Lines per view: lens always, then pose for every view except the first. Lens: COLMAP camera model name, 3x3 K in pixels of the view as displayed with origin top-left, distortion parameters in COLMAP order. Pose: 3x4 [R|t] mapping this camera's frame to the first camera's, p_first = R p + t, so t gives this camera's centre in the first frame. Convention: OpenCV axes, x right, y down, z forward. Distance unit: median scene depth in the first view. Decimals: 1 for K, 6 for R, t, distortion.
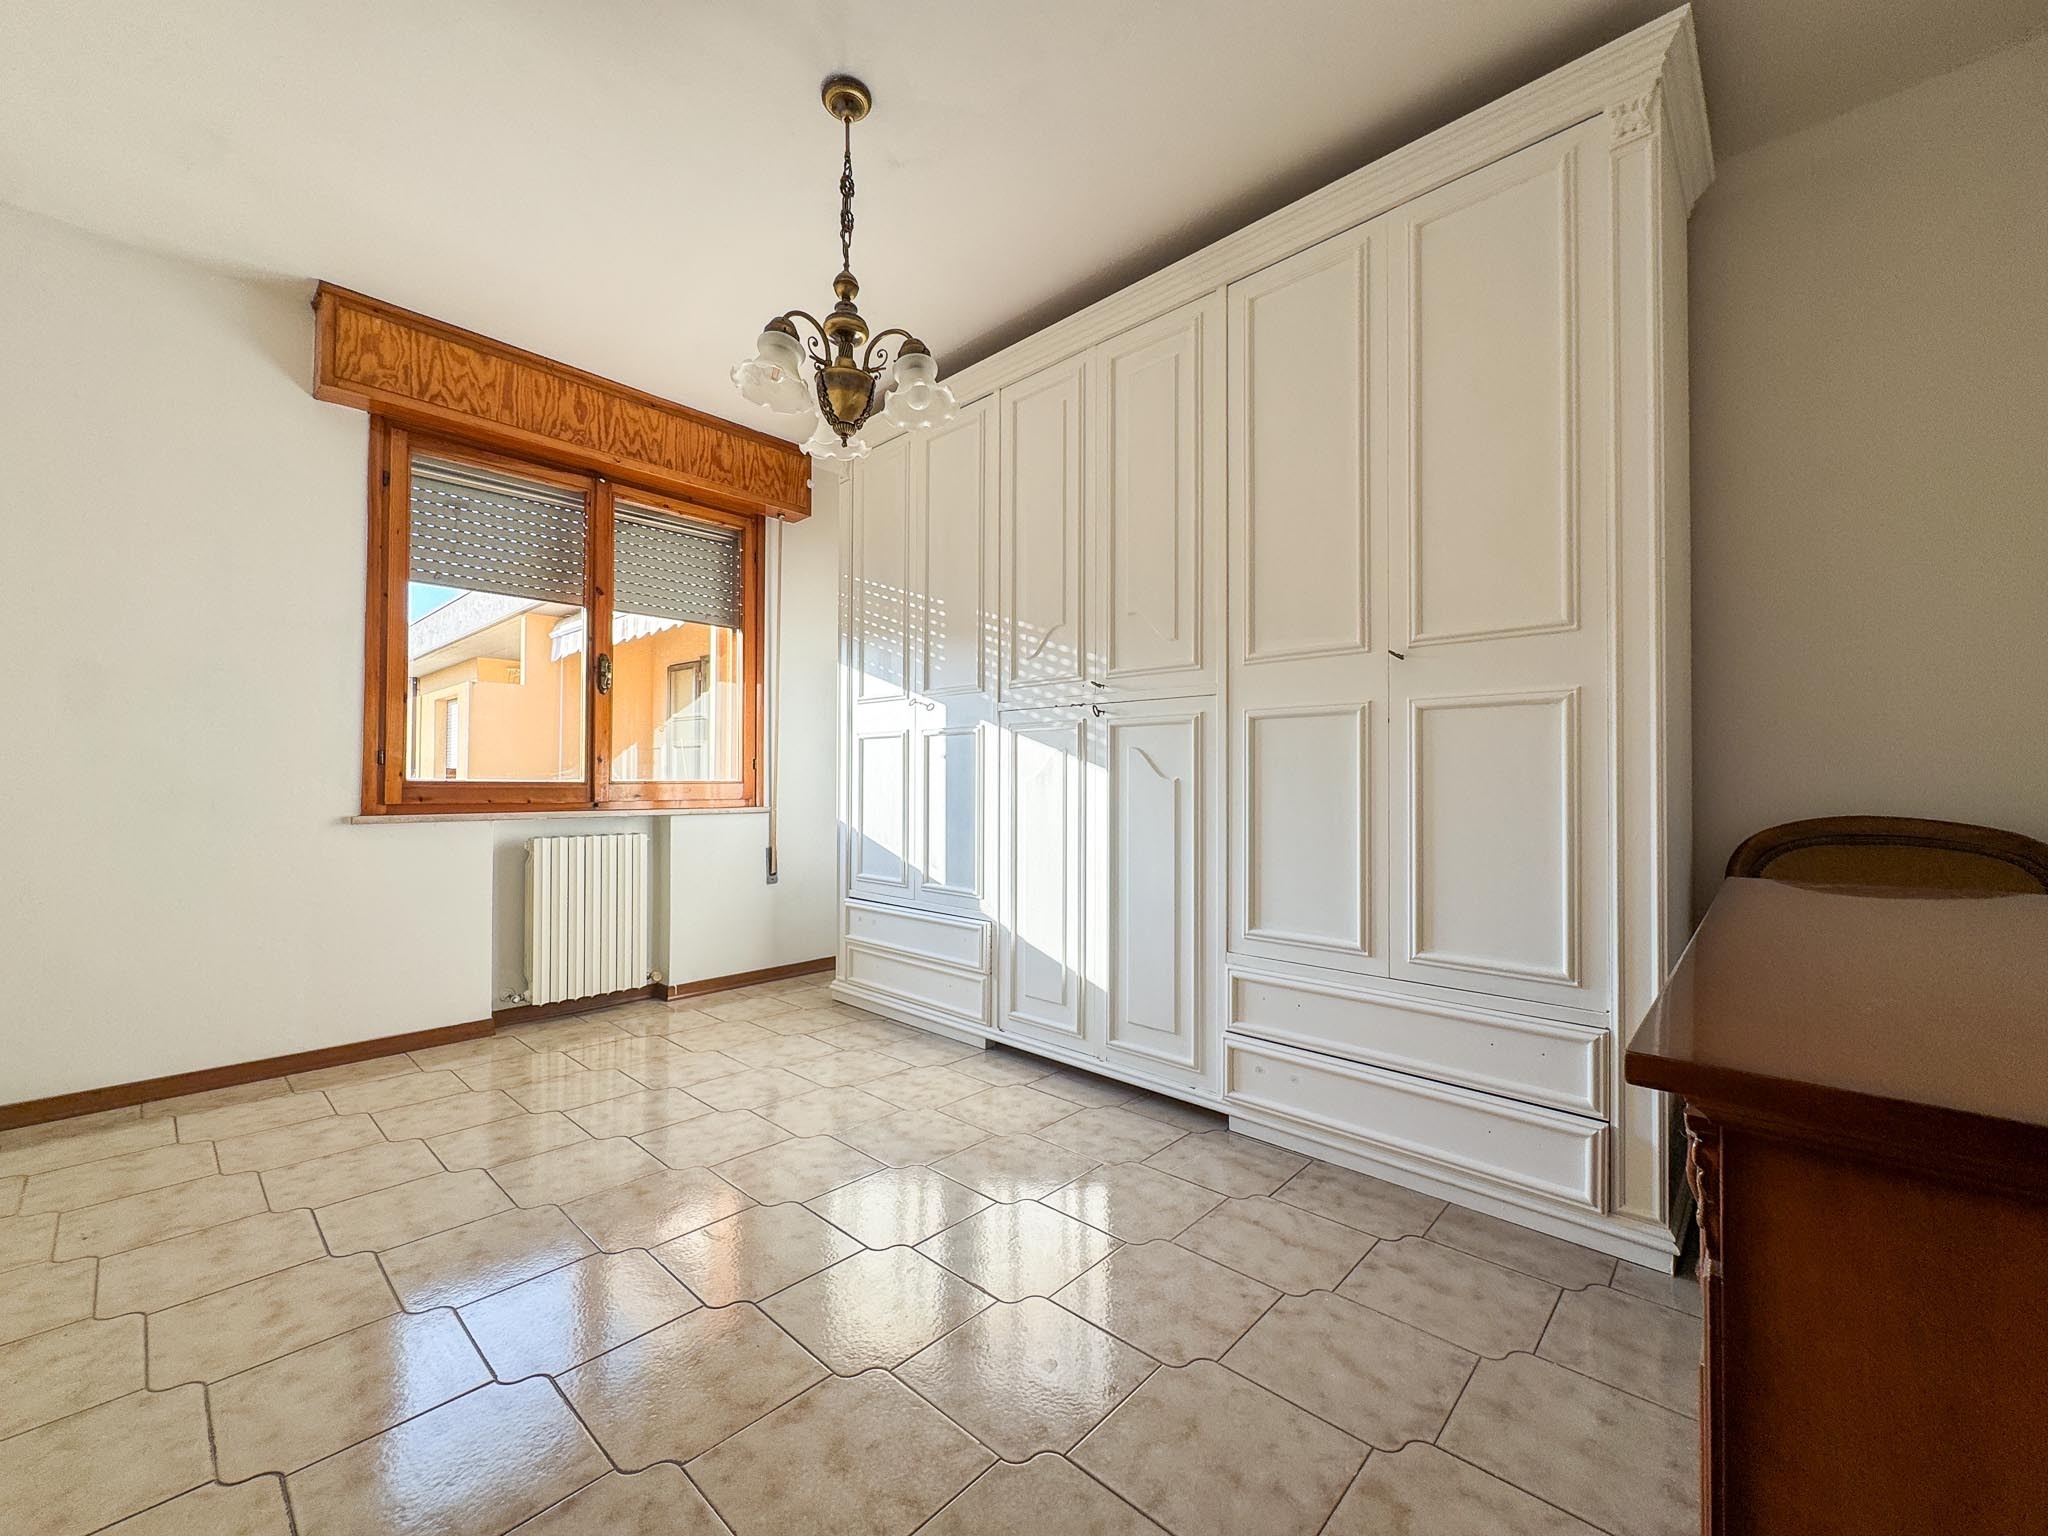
lens RADIAL K [[821.6, 0, 1025.6], [0, 821.6, 765.1], [0, 0, 1]] dist [-0.005093, 0.000757]
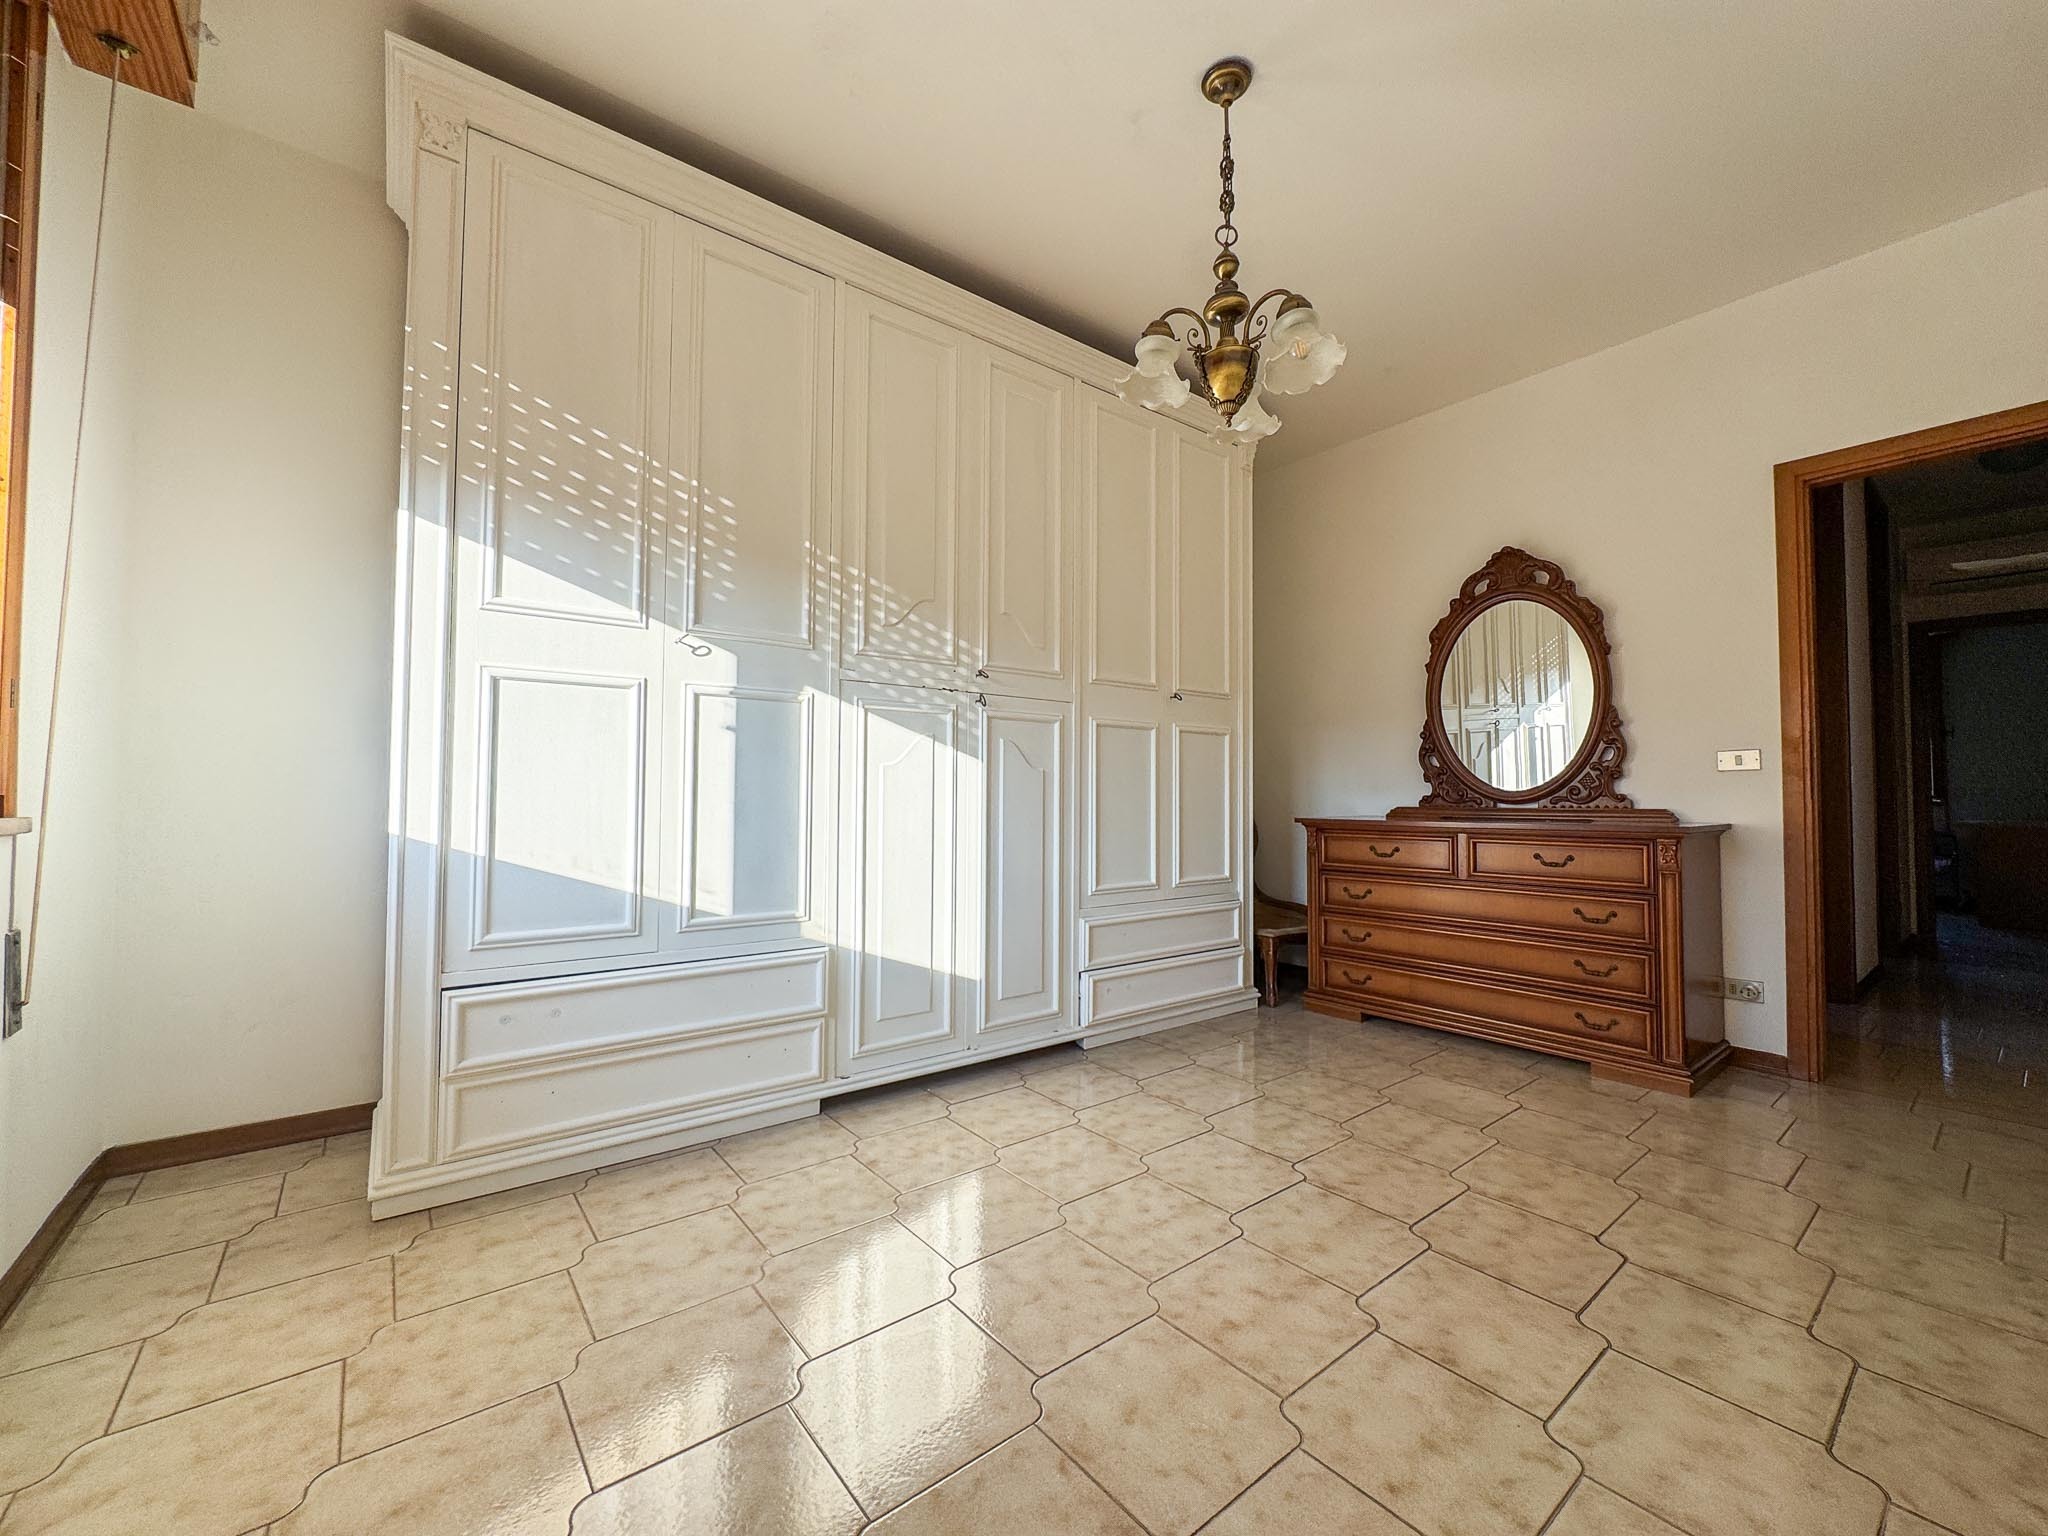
lens RADIAL K [[821.6, 0, 1021.4], [0, 821.6, 765.1], [0, 0, 1]] dist [-0.005093, 0.000757]
pose [[0.157338, 0.035772, 0.986897, -0.831030], [-0.024087, 0.999185, -0.032377, 0.041179], [-0.987251, -0.018677, 0.158072, 0.732414]]
